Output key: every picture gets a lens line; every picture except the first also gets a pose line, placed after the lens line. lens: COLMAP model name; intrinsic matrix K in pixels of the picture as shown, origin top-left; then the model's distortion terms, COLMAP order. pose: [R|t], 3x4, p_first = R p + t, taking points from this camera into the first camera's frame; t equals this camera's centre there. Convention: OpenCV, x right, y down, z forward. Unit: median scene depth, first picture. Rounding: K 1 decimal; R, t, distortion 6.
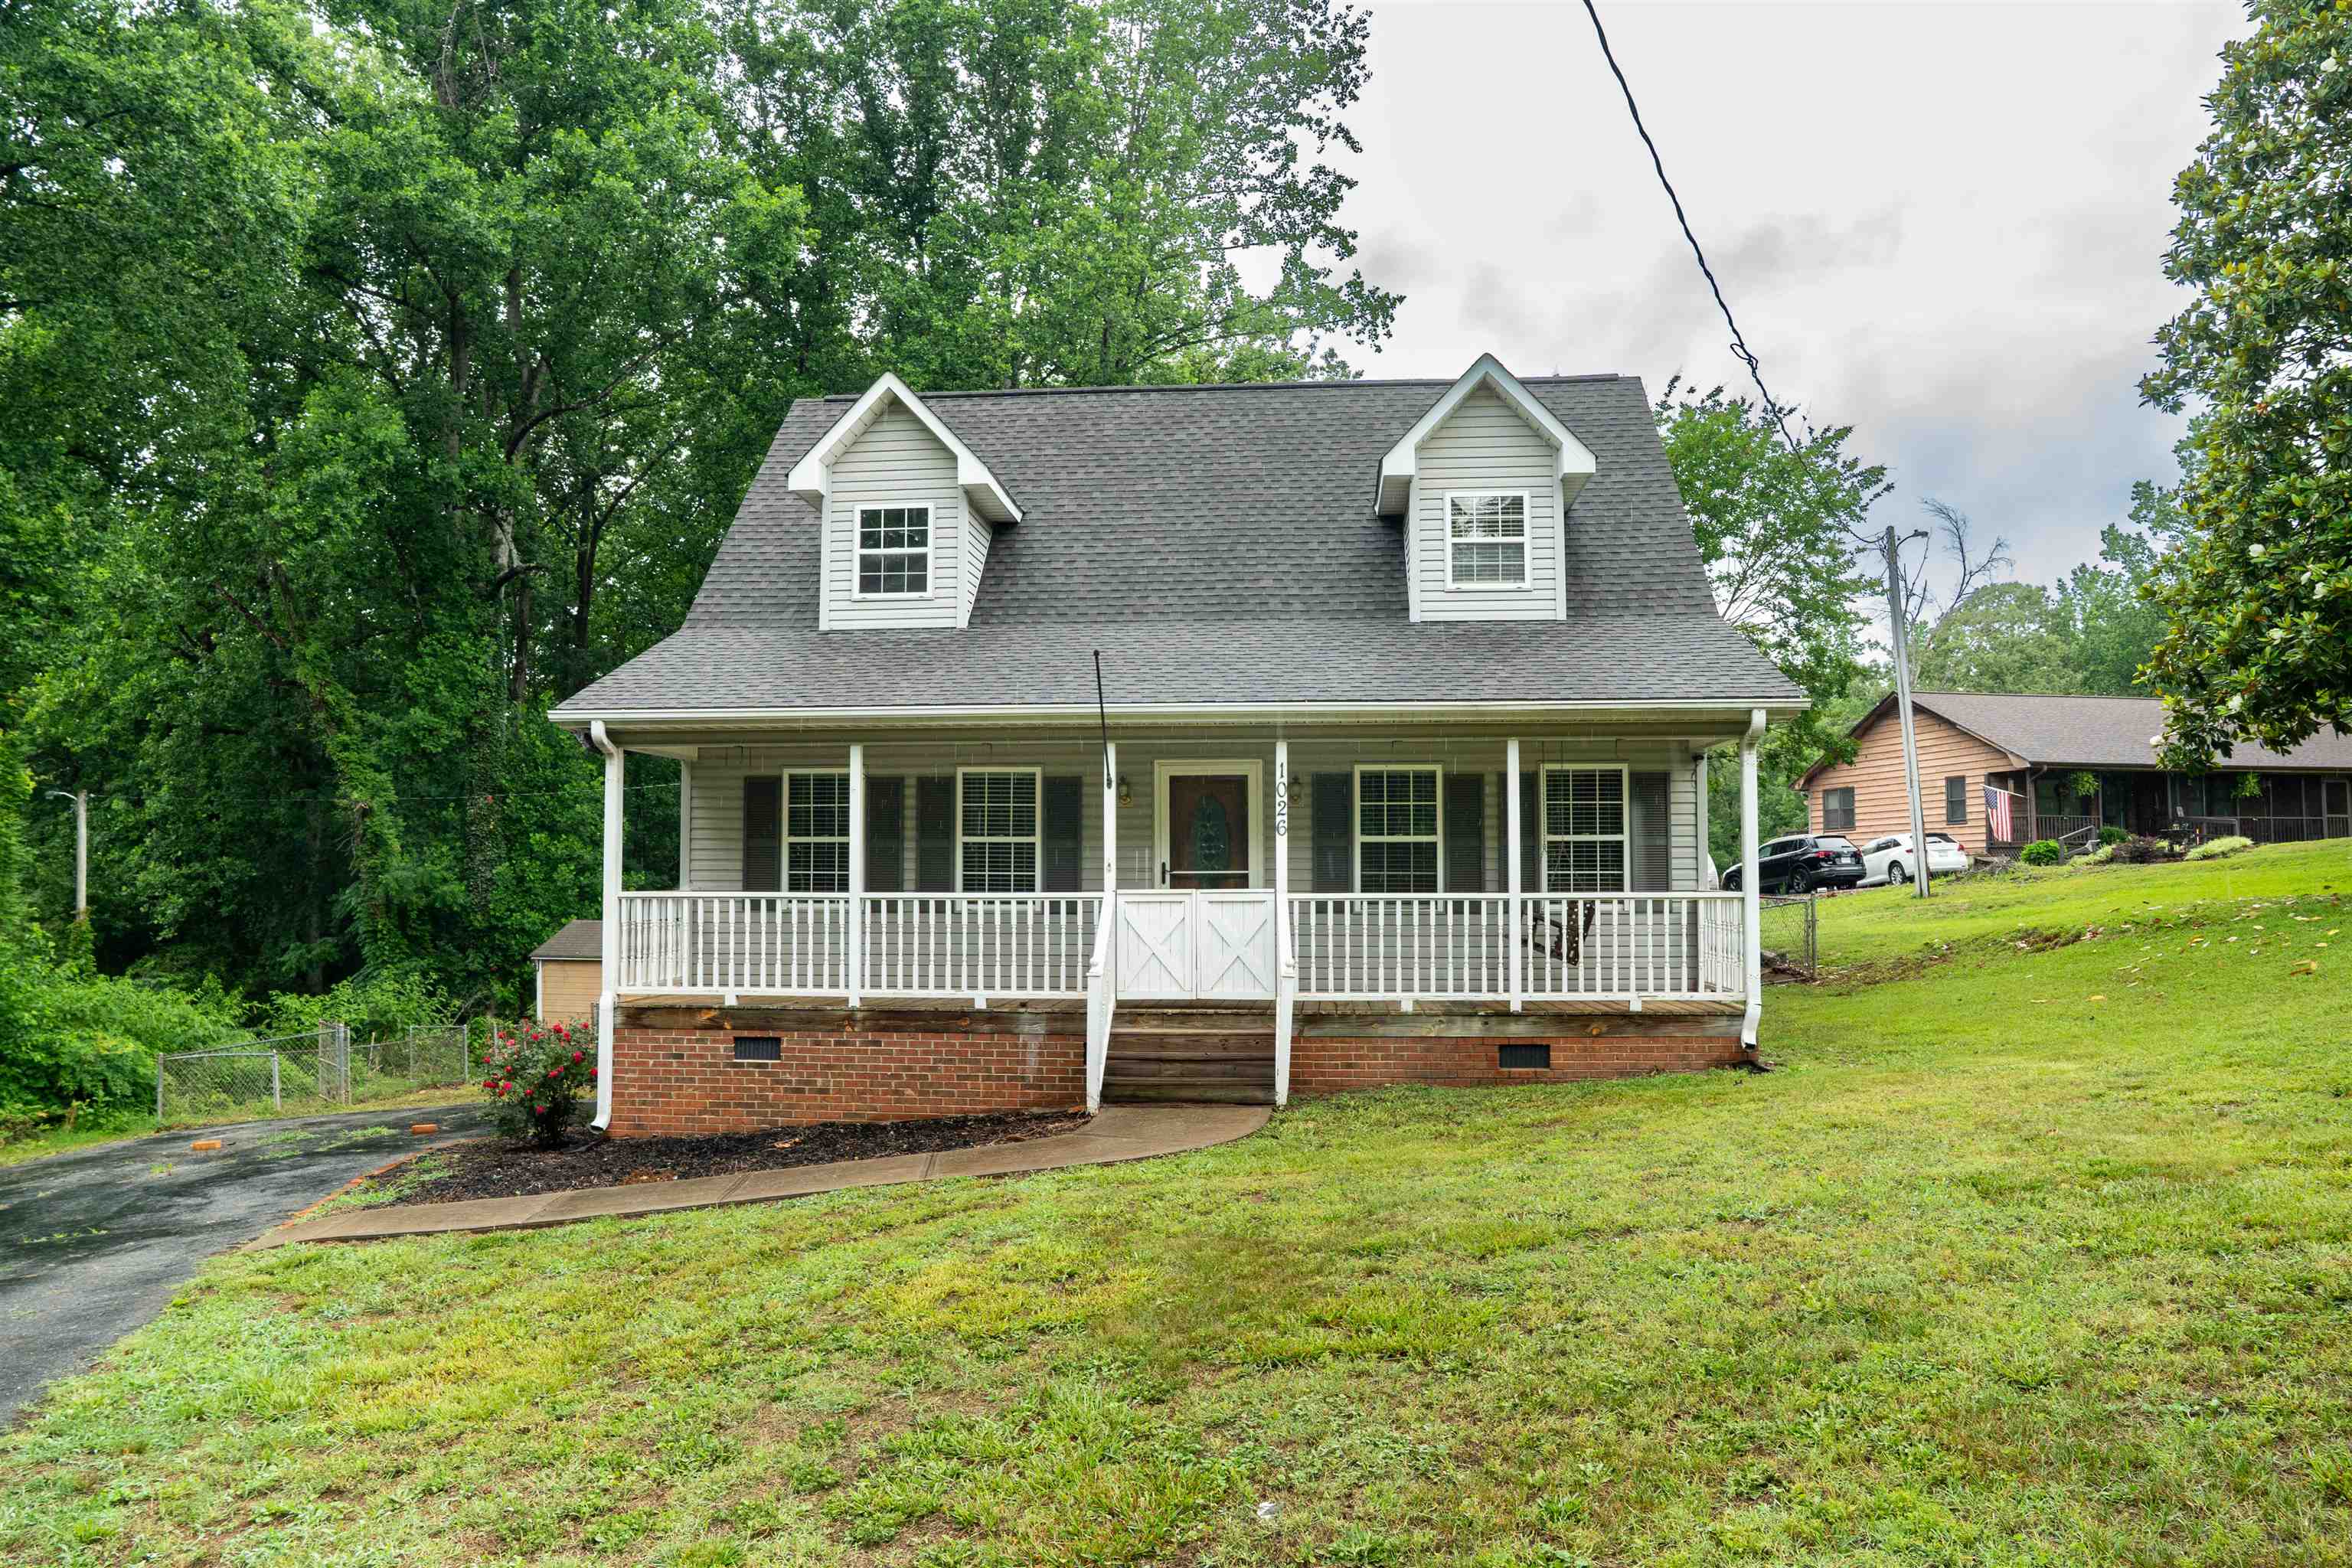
lens RADIAL K [[1661.6, 0, 1174.9], [0, 1661.6, 783.2], [0, 0, 1]] dist [-0.070817, 0.018220]
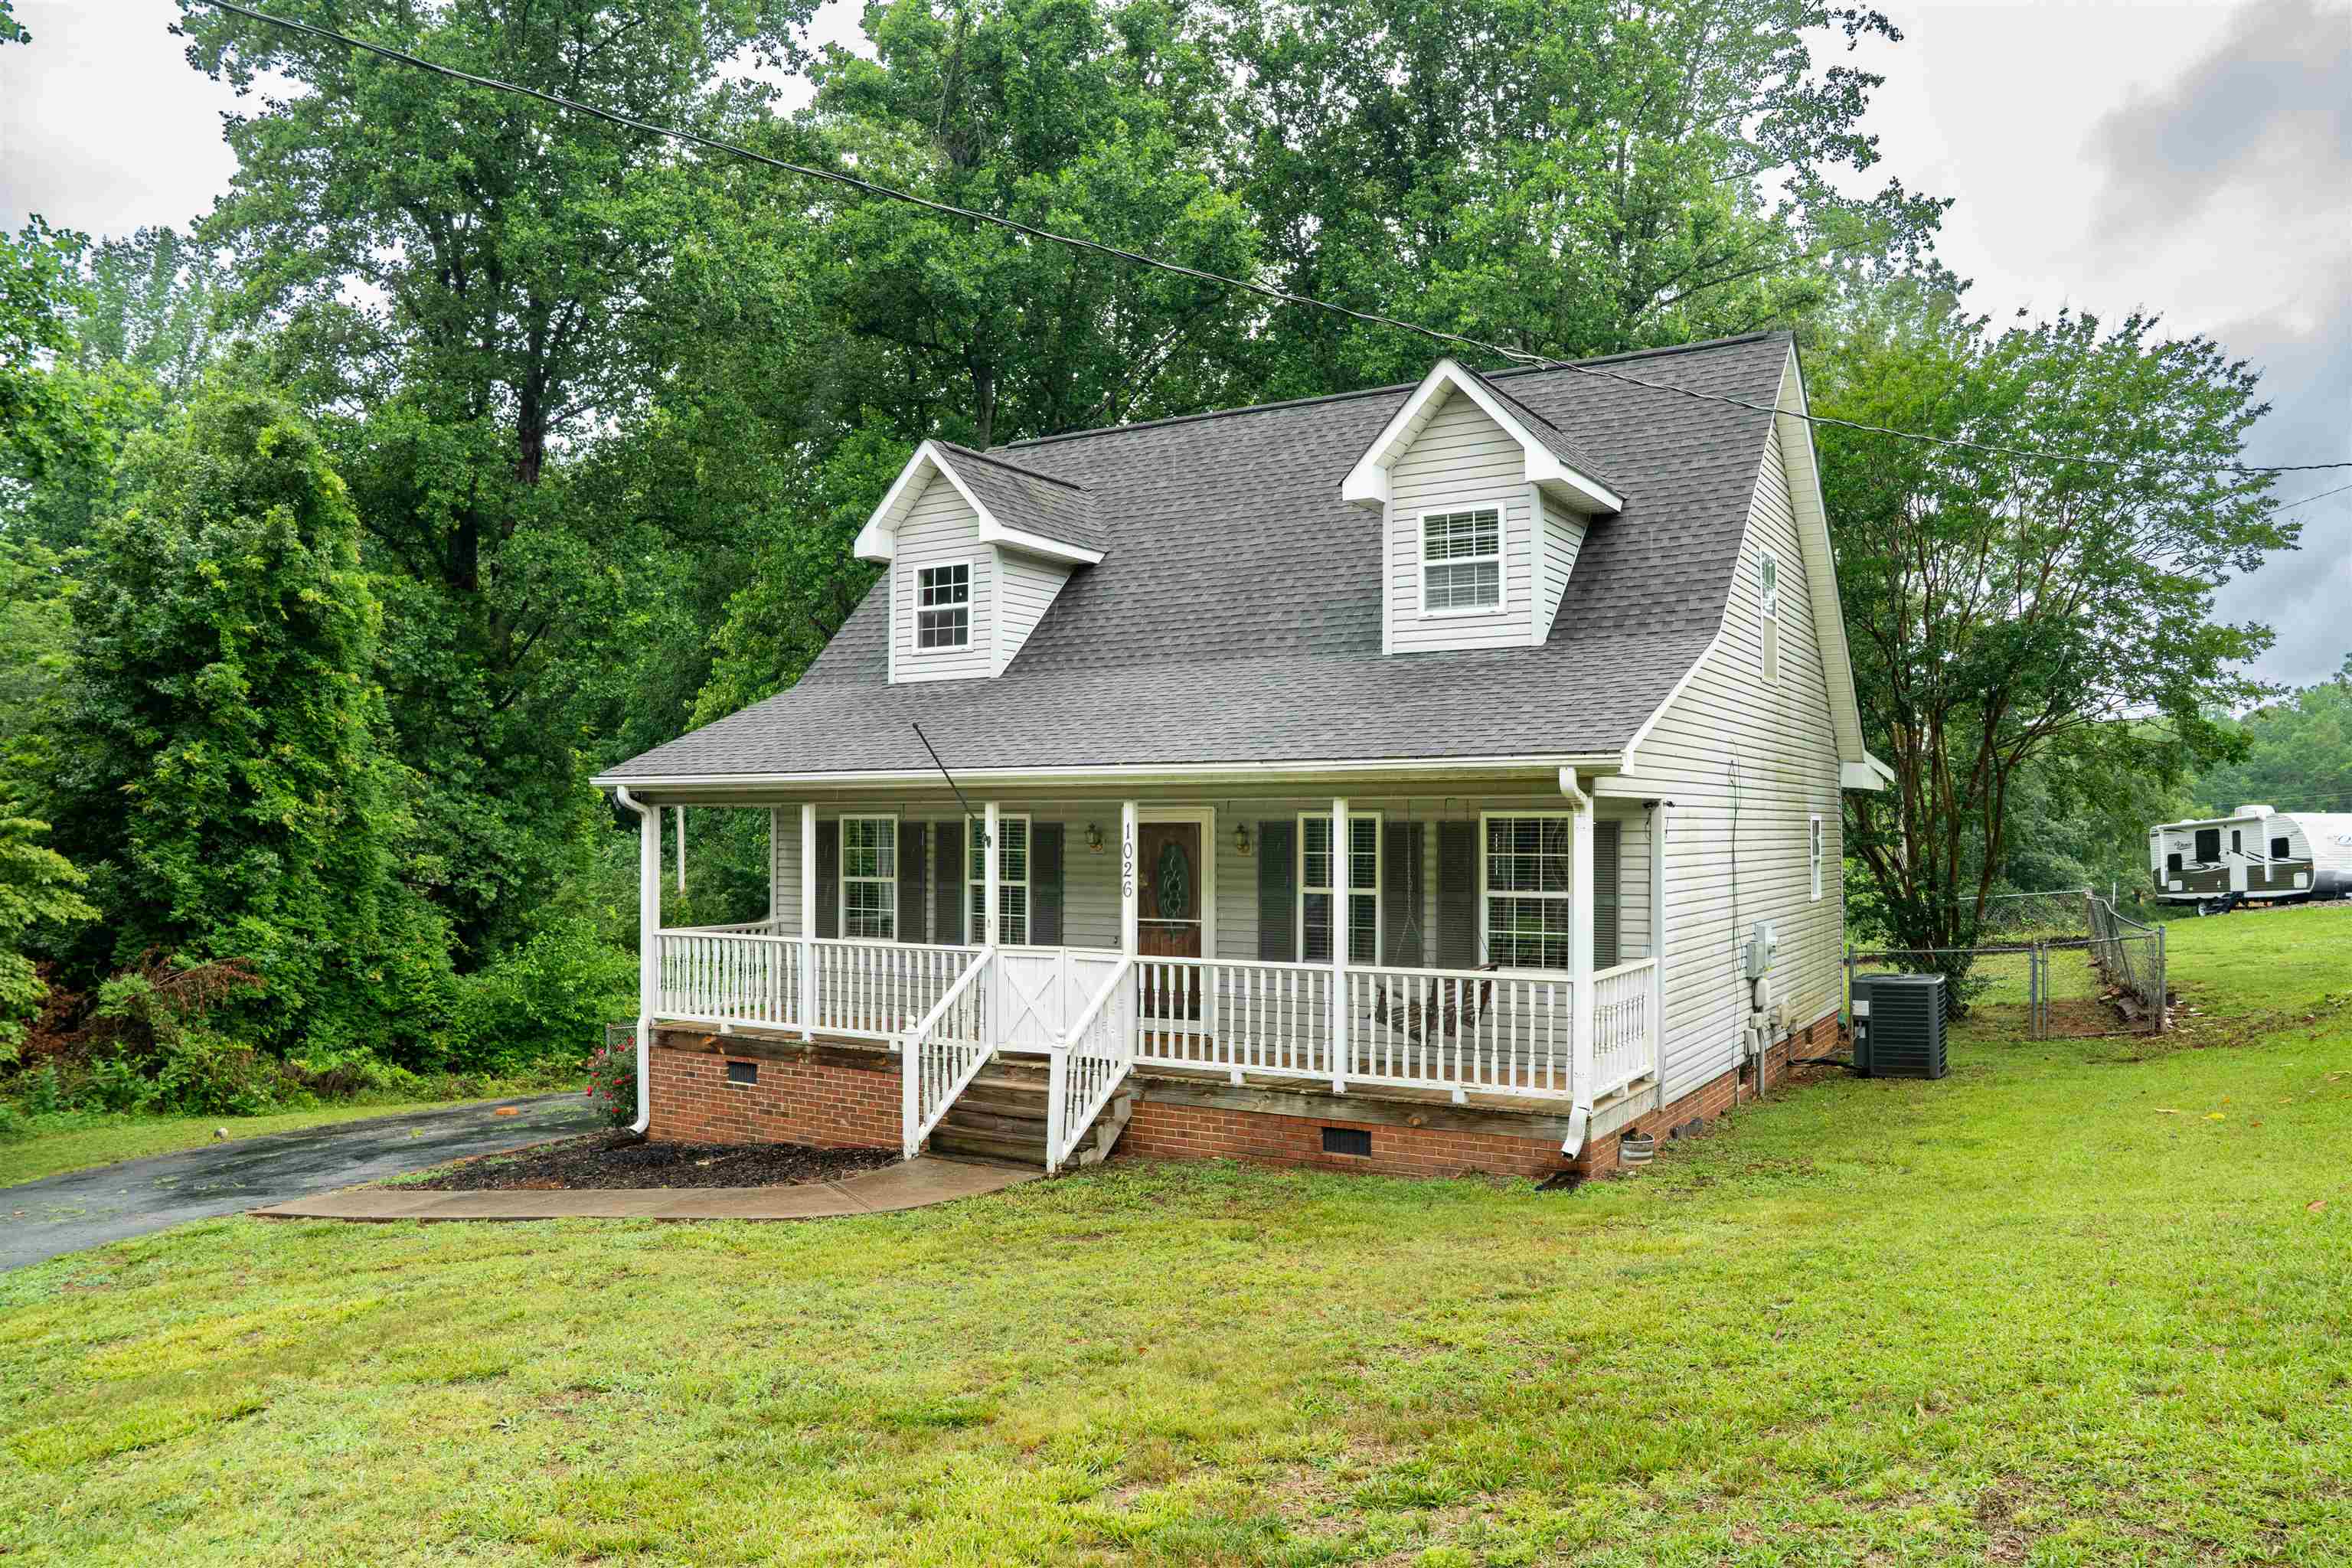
lens RADIAL K [[1661.6, 0, 1173.1], [0, 1661.6, 793.8], [0, 0, 1]] dist [-0.070817, 0.018220]
pose [[0.891519, -0.007695, -0.452918, 0.484802], [0.023879, 0.999264, 0.030026, -0.053016], [0.452354, -0.037584, 0.891046, 0.121721]]
